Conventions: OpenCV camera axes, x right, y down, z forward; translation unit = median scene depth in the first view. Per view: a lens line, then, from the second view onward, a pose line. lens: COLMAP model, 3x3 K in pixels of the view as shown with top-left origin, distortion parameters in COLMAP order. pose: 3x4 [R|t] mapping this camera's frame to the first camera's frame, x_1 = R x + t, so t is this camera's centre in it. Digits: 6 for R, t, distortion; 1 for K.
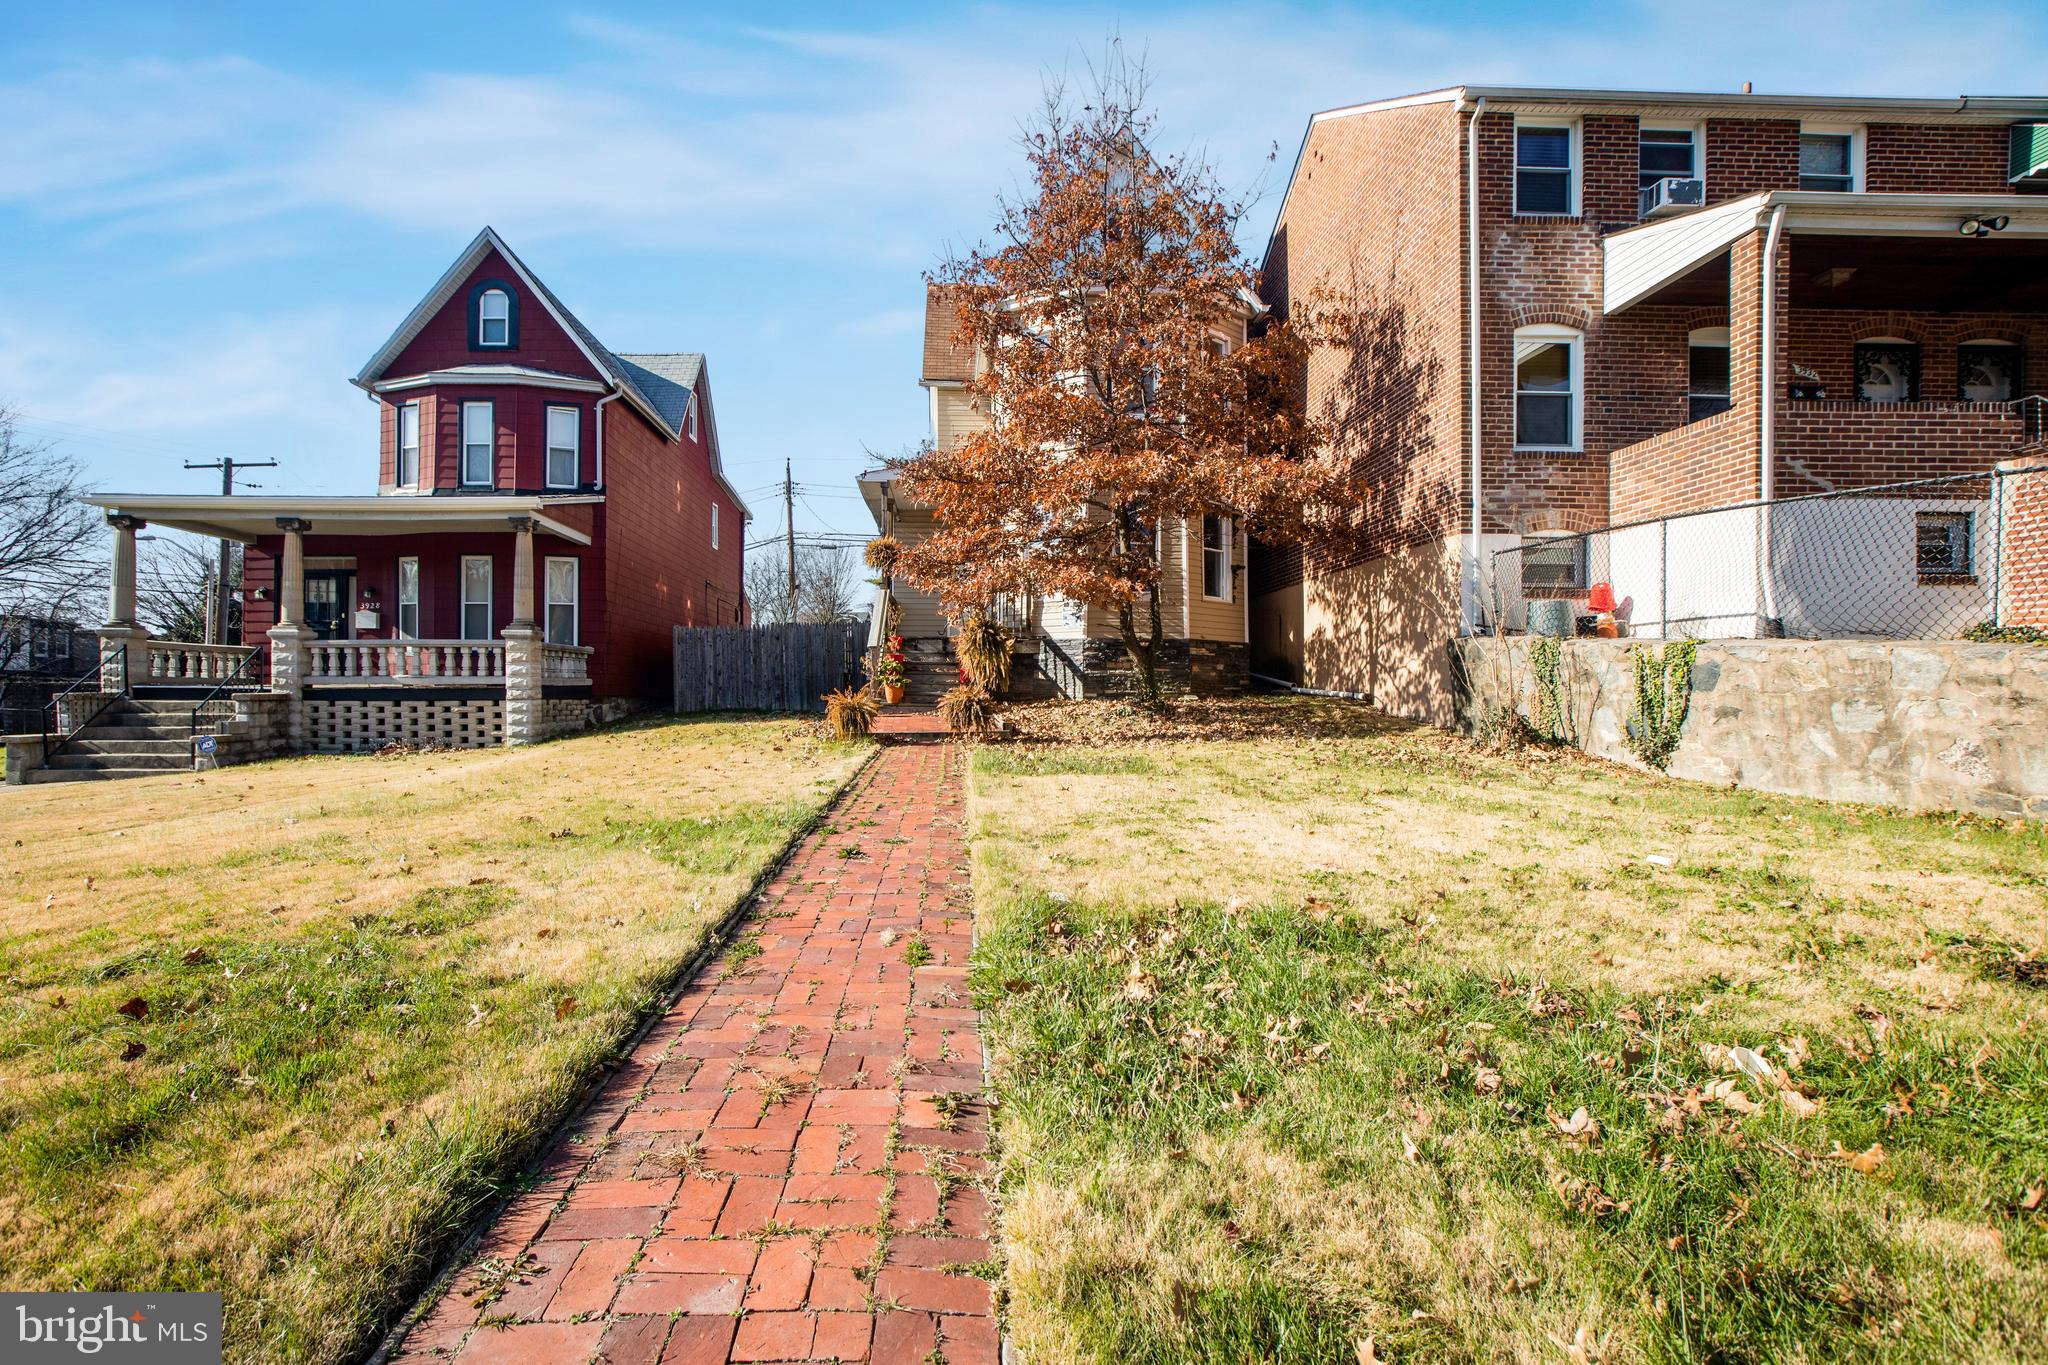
lens RADIAL K [[968.3, 0, 998.3], [0, 968.3, 715.6], [0, 0, 1]] dist [-0.038188, 0.016497]
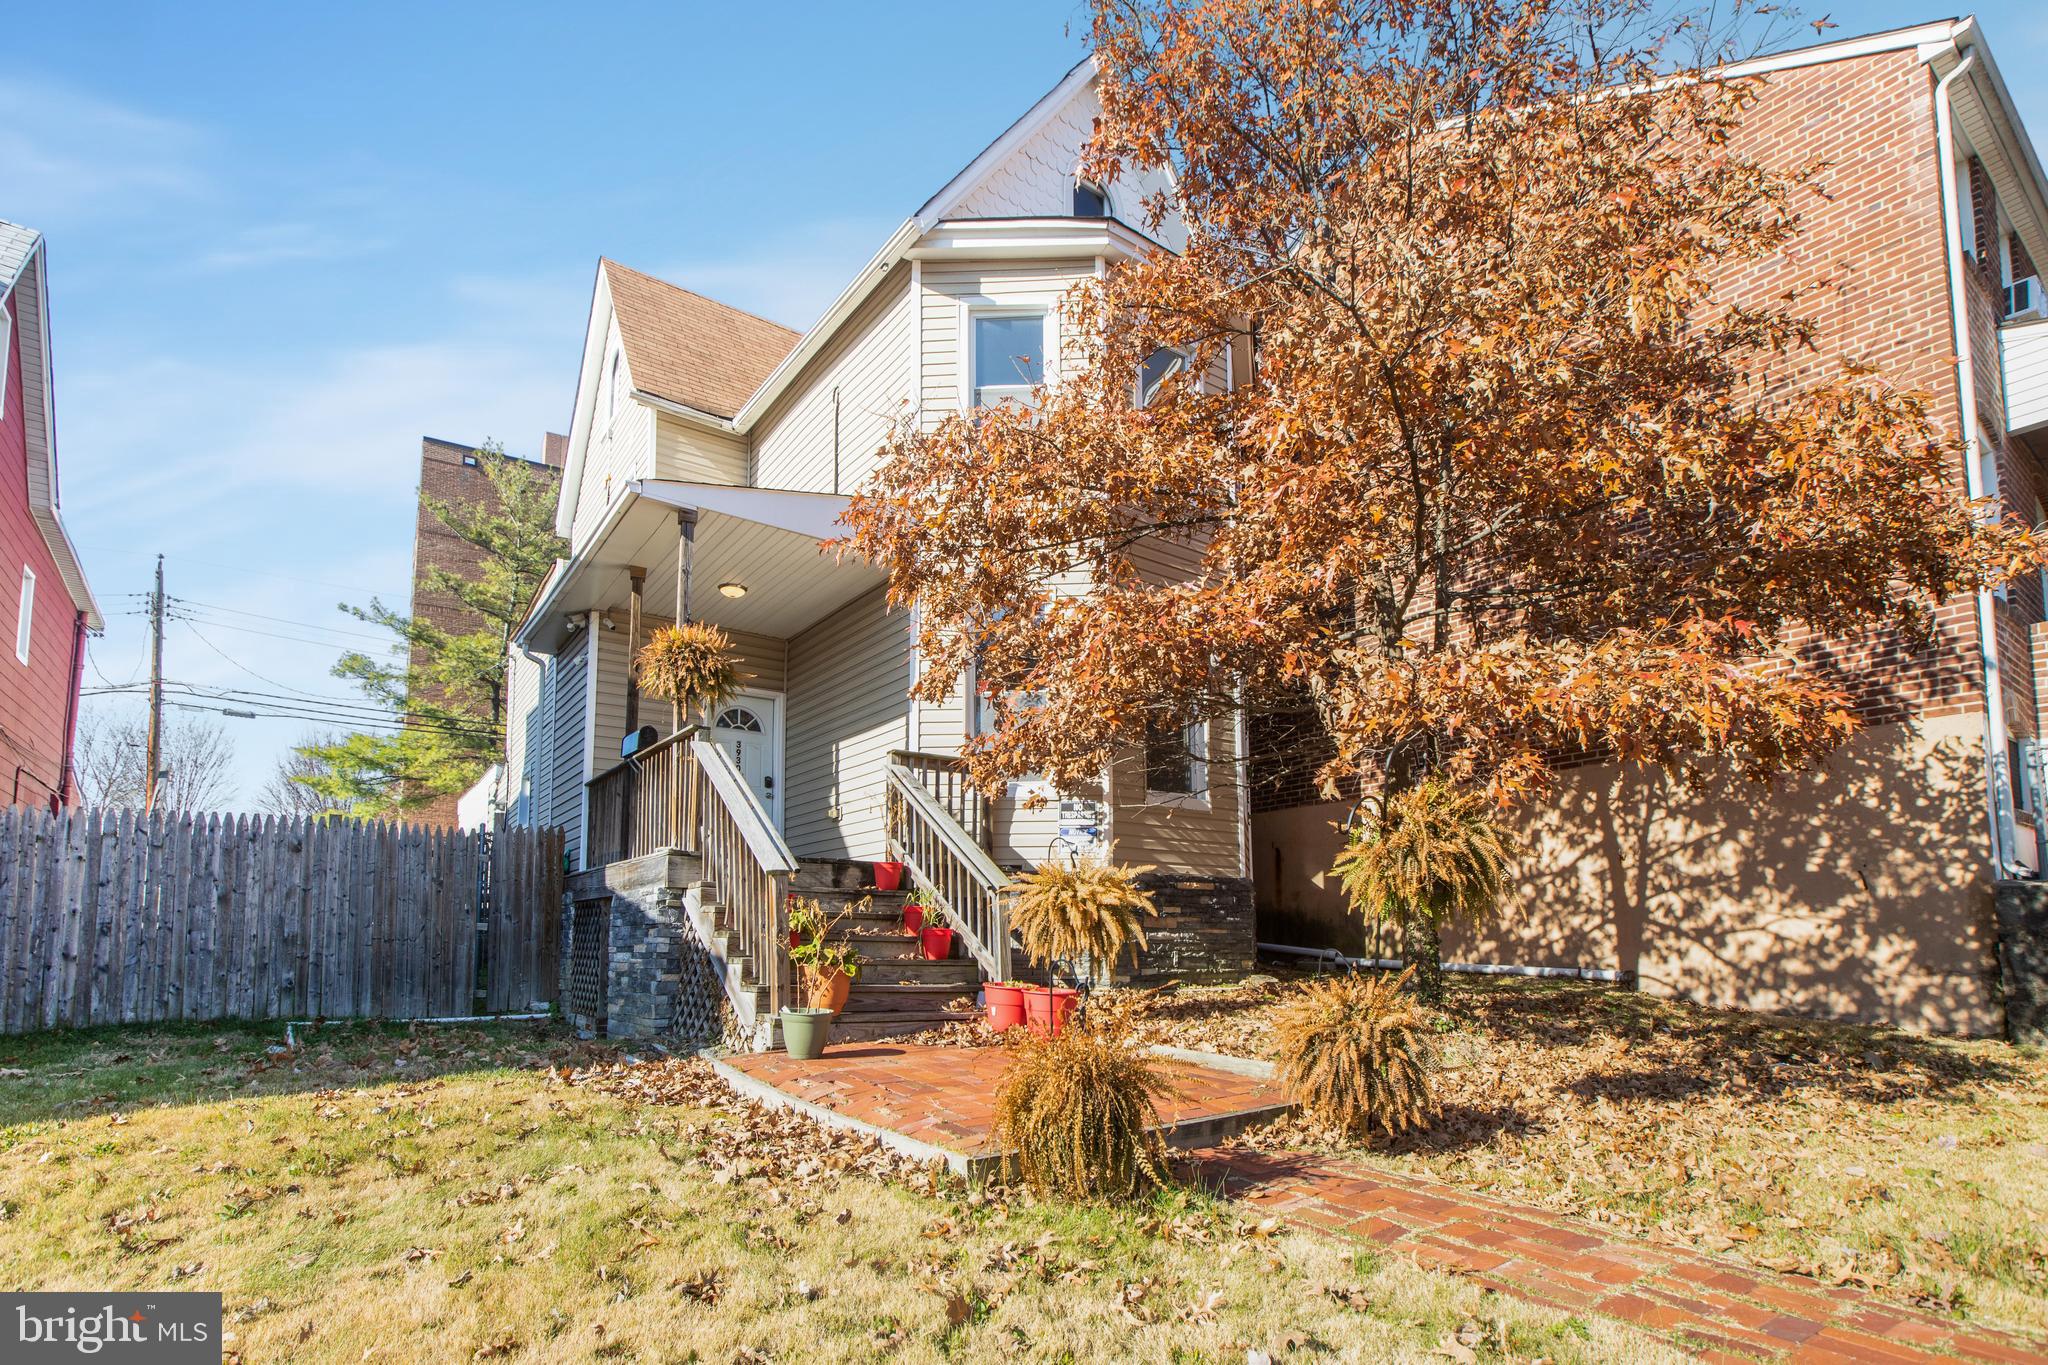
lens RADIAL K [[968.3, 0, 1032.4], [0, 968.3, 866.1], [0, 0, 1]] dist [-0.038188, 0.016497]
pose [[0.823461, 0.038753, 0.566048, -0.251445], [0.020041, 0.995055, -0.097278, -0.033828], [-0.567019, 0.091448, 0.818613, 0.629418]]
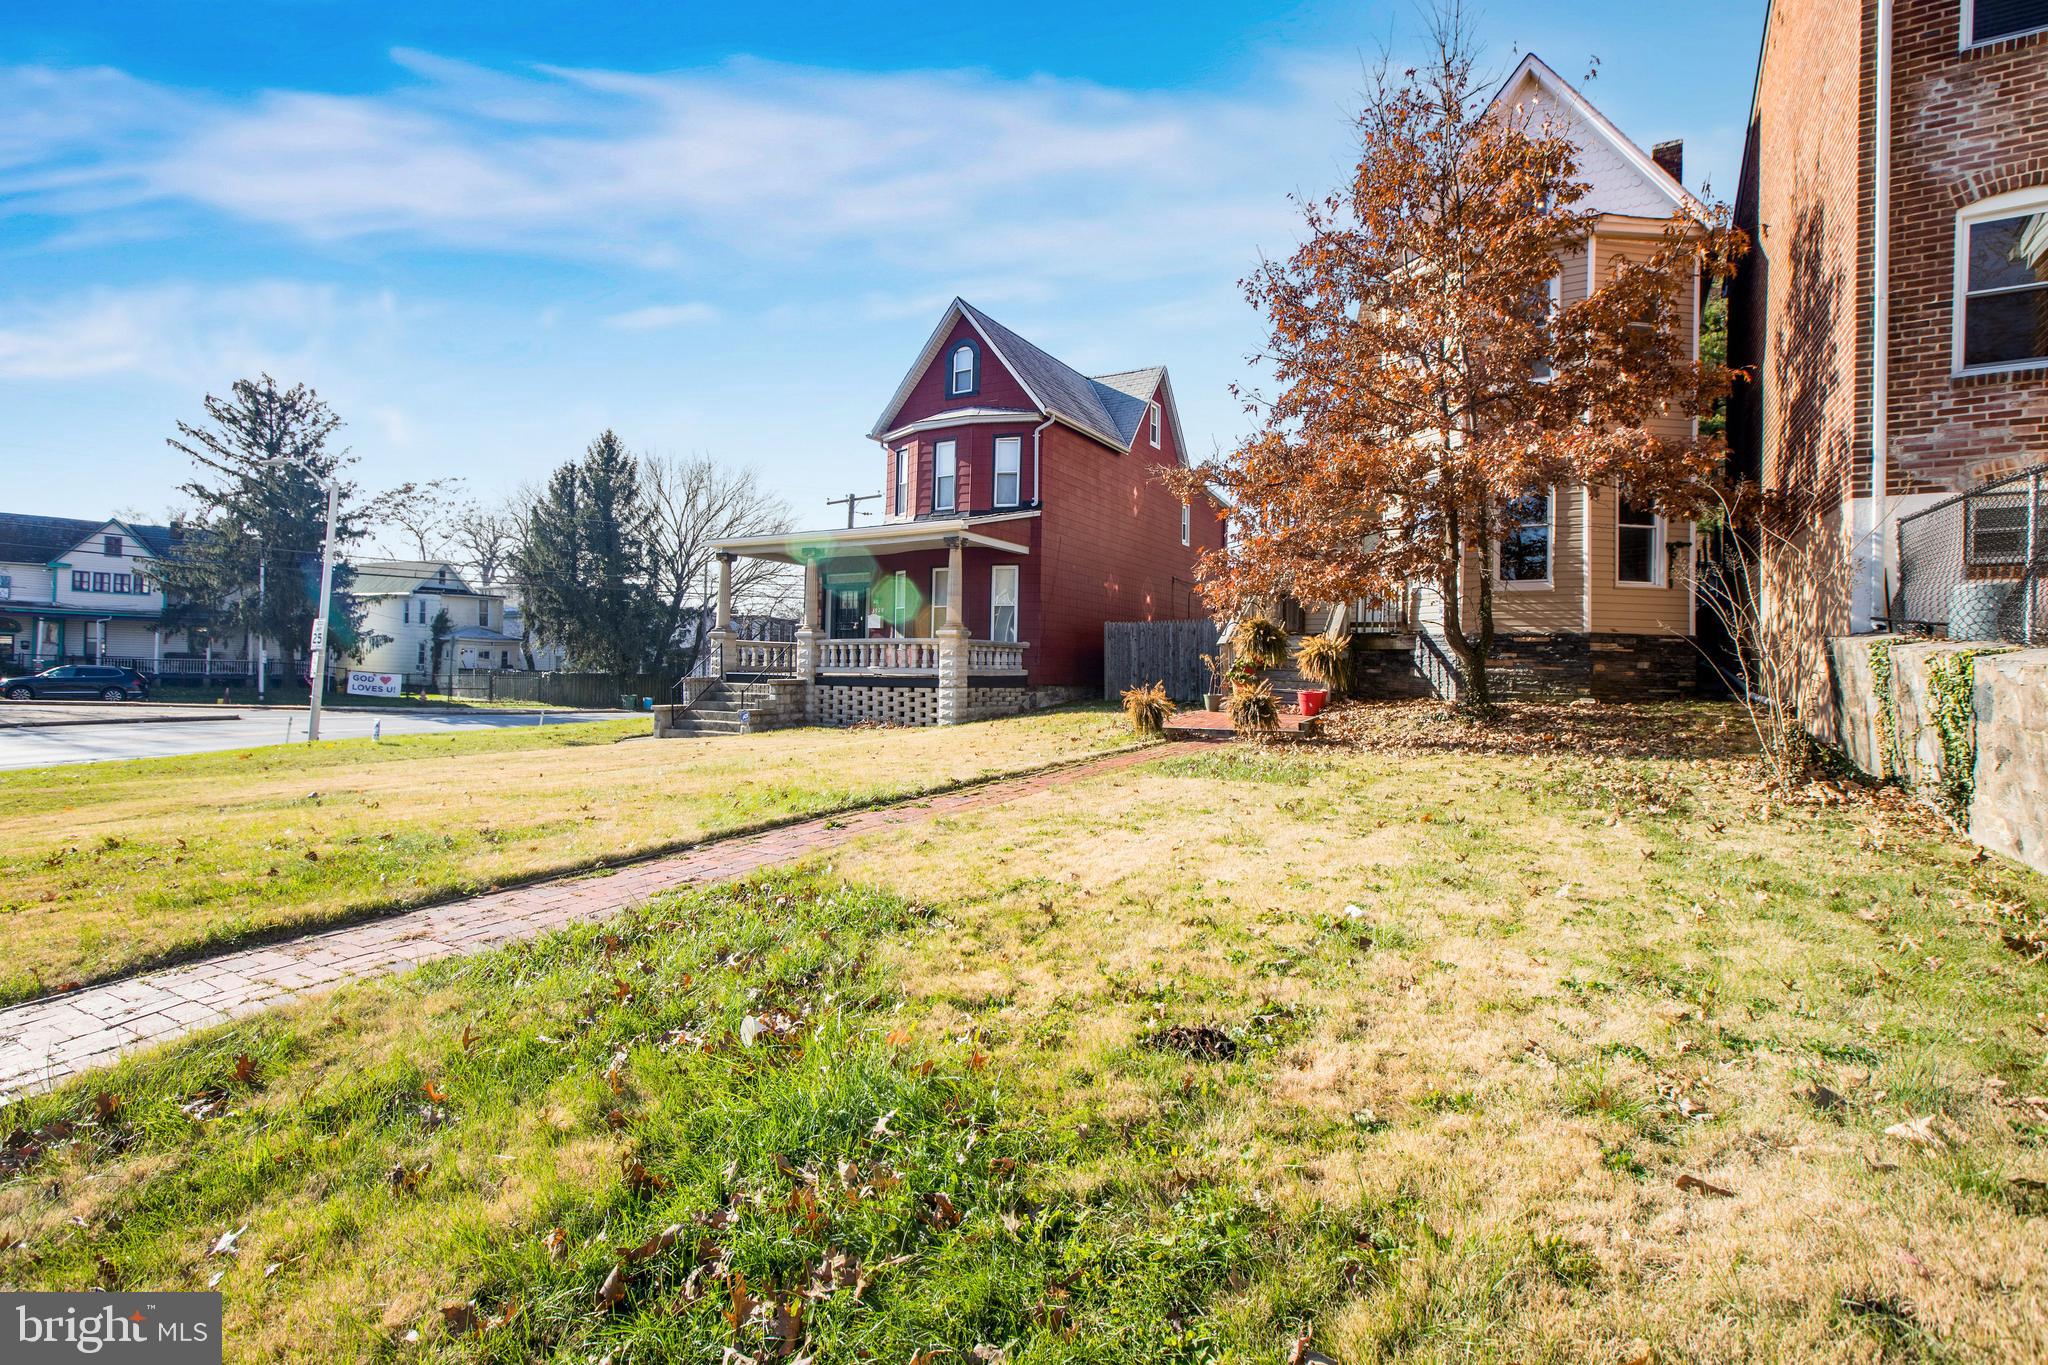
lens RADIAL K [[968.3, 0, 1018.7], [0, 968.3, 691.3], [0, 0, 1]] dist [-0.038188, 0.016497]
pose [[0.848337, 0.021924, -0.529003, 0.229565], [-0.027150, 0.999629, -0.002110, -0.012534], [0.528761, 0.016152, 0.848617, 0.012805]]
